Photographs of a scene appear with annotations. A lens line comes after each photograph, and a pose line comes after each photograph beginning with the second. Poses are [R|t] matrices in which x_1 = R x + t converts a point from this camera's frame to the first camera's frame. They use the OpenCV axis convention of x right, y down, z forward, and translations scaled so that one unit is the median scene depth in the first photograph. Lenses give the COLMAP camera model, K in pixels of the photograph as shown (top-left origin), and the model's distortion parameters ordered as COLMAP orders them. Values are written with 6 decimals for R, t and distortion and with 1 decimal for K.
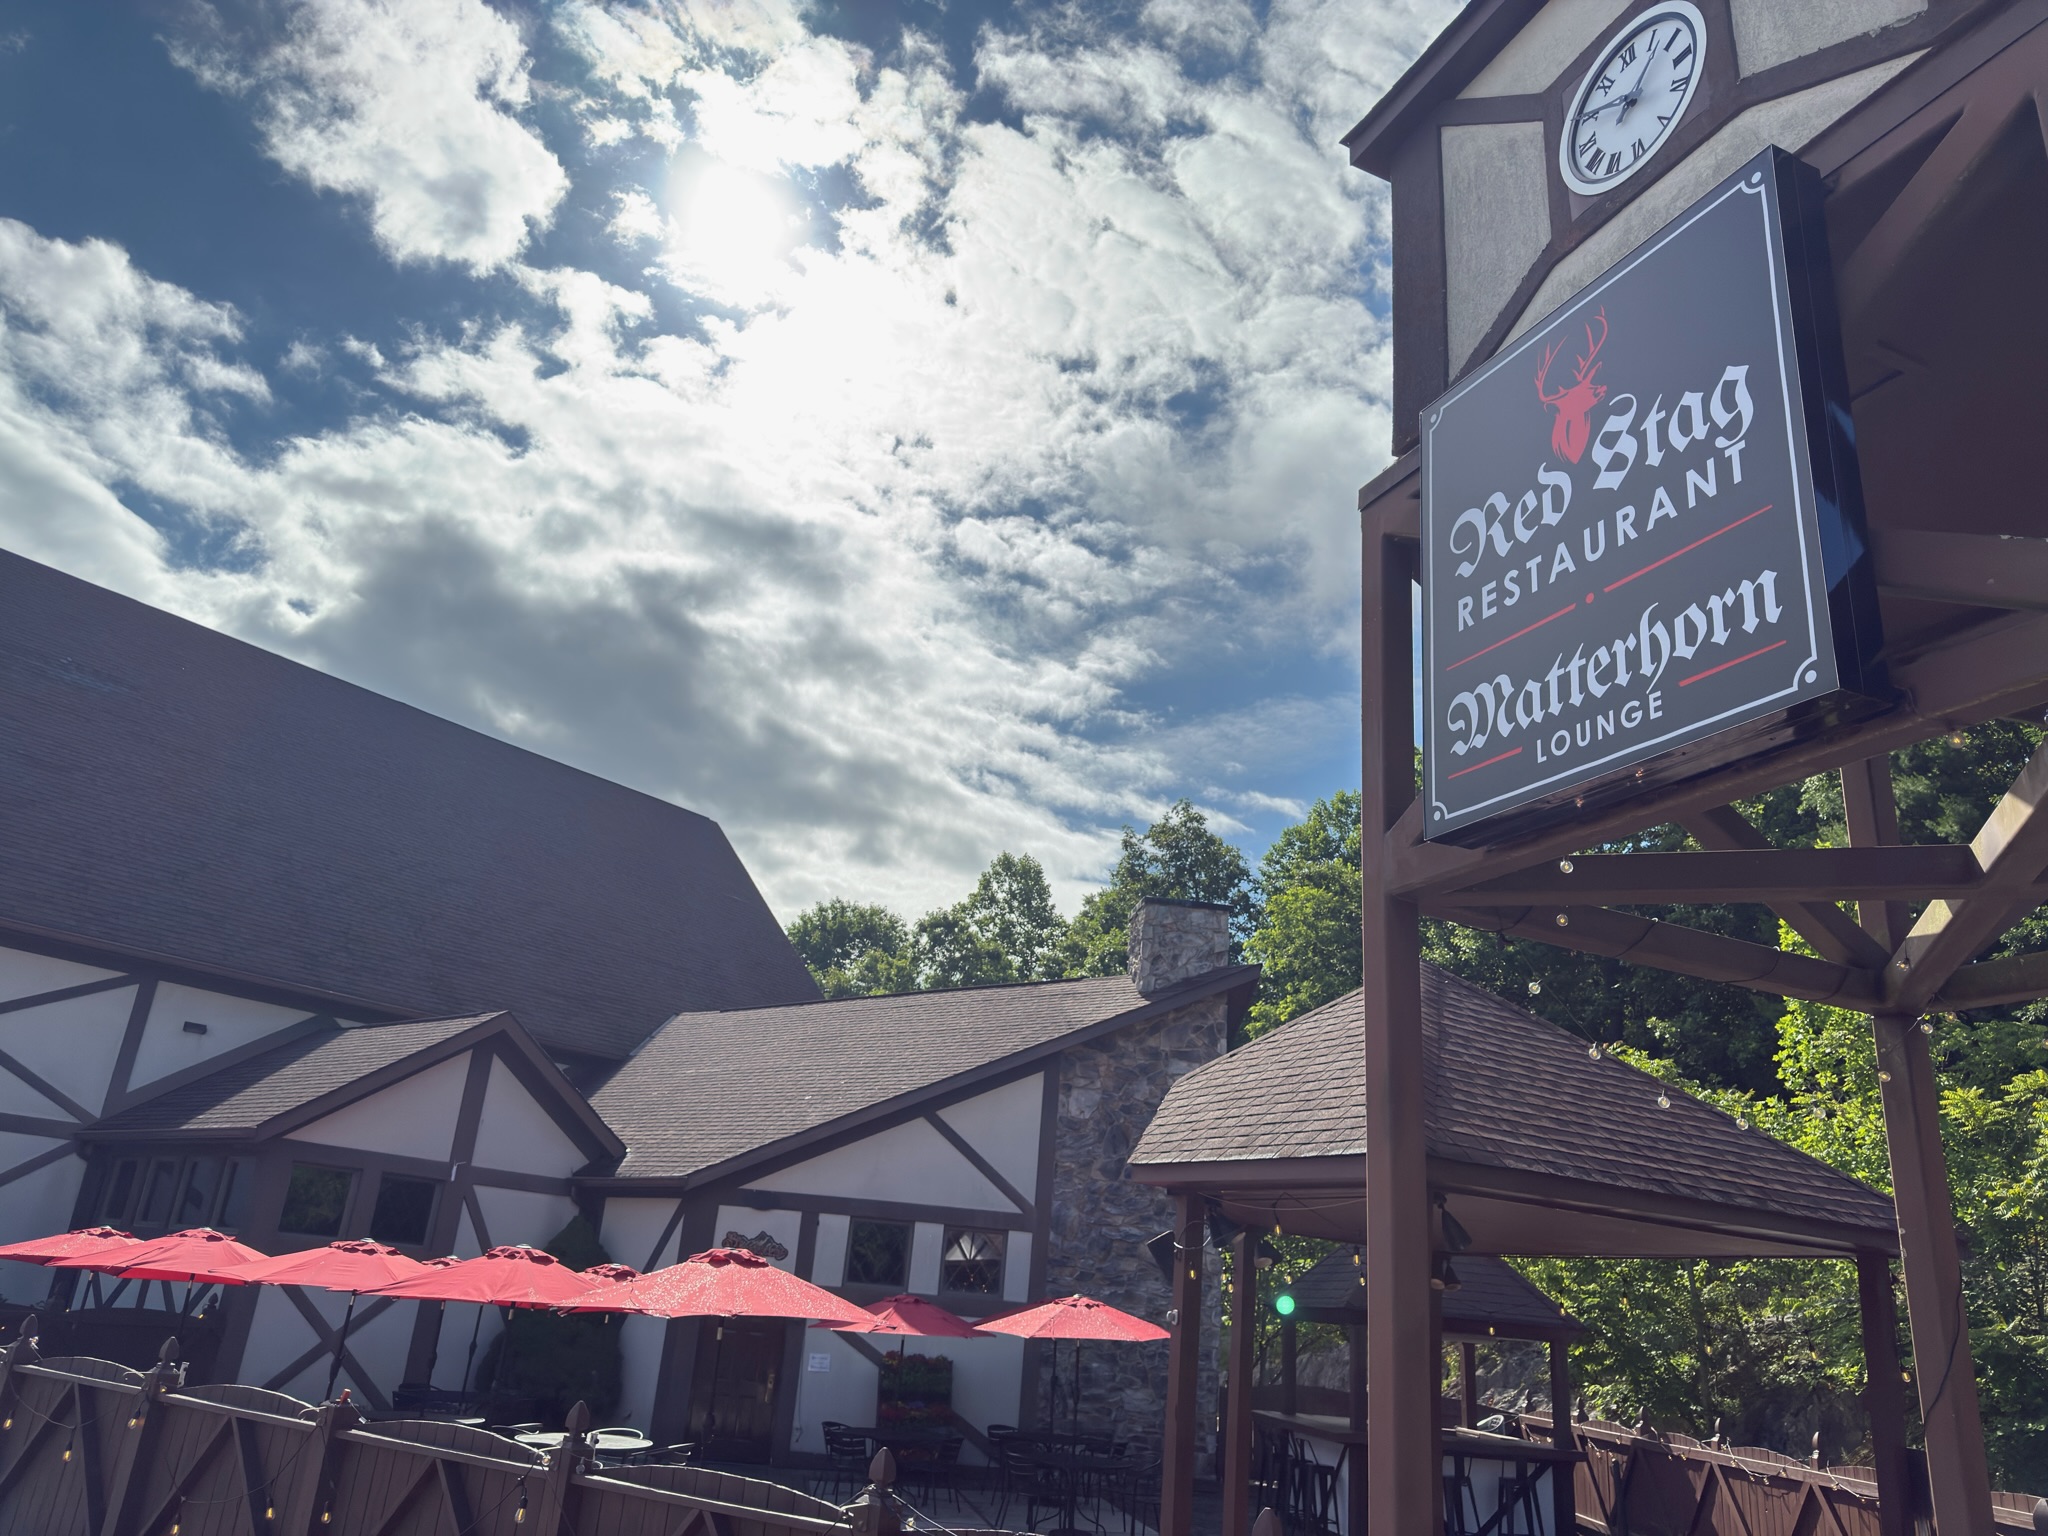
lens RADIAL K [[1489.8, 0, 1007.9], [0, 1489.8, 751.3], [0, 0, 1]] dist [0.012311, -0.013601]
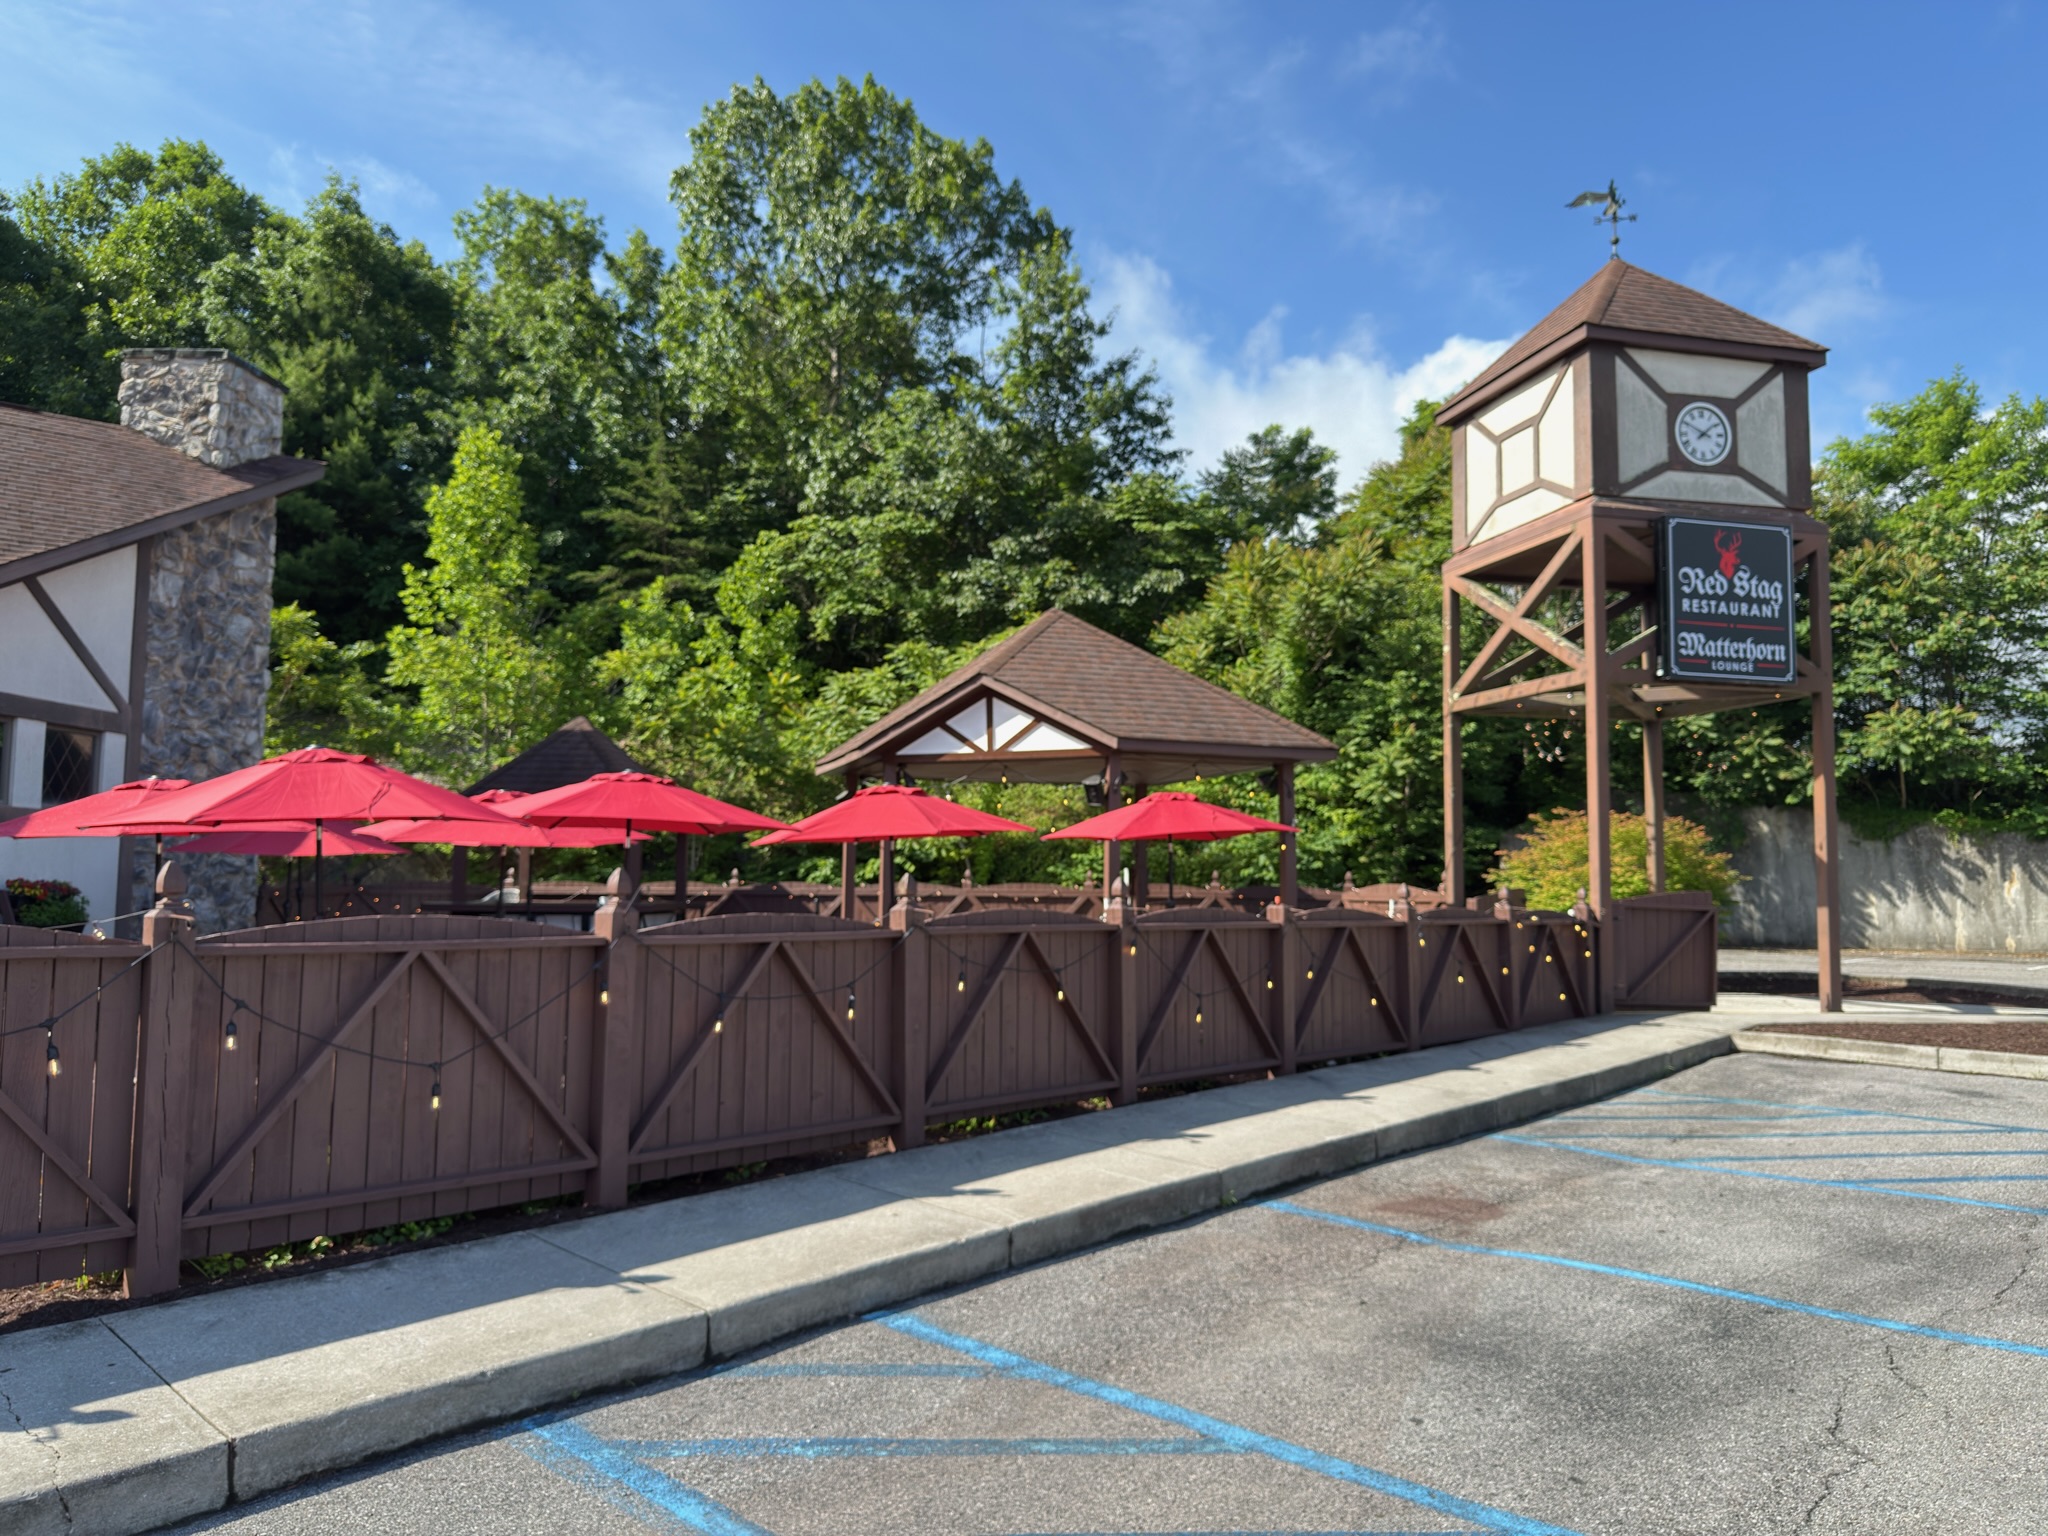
lens RADIAL K [[1489.8, 0, 1006.9], [0, 1489.8, 770.7], [0, 0, 1]] dist [0.012311, -0.013601]
pose [[0.152908, 0.001160, 0.988240, -2.985263], [-0.343228, 0.937811, 0.052006, 0.553594], [-0.926722, -0.347144, 0.143797, 1.789924]]
